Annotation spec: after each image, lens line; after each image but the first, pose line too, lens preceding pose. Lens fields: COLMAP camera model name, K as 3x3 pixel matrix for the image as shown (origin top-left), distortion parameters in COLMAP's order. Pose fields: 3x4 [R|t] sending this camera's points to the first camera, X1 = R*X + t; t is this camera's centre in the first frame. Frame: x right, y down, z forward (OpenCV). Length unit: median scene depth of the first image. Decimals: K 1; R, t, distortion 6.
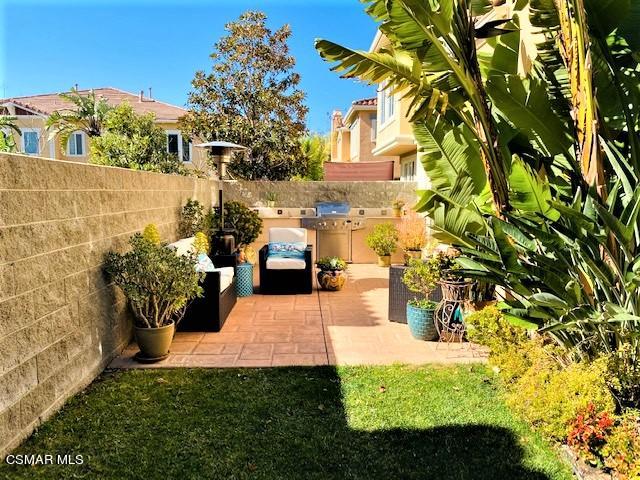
lens RADIAL K [[482.3, 0, 320.0], [0, 482.3, 240.0], [0, 0, 1]] dist [0.021770, -0.046764]
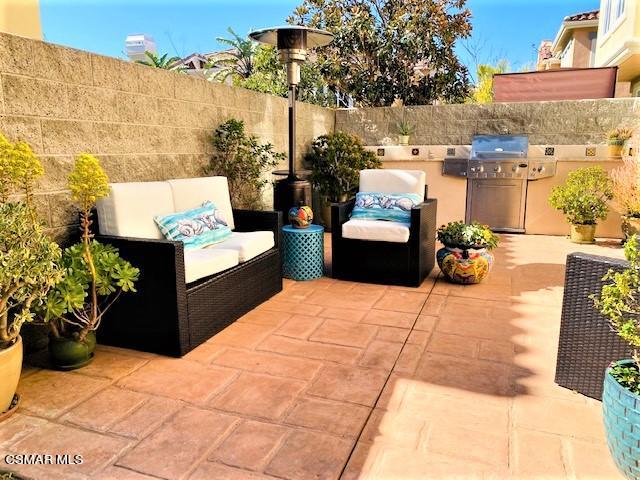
lens RADIAL K [[482.3, 0, 320.0], [0, 482.3, 240.0], [0, 0, 1]] dist [0.021770, -0.046764]
pose [[0.921144, 0.063144, -0.384067, 0.067595], [-0.030289, 0.995389, 0.091008, 0.008209], [0.388043, -0.072199, 0.918809, 0.348997]]
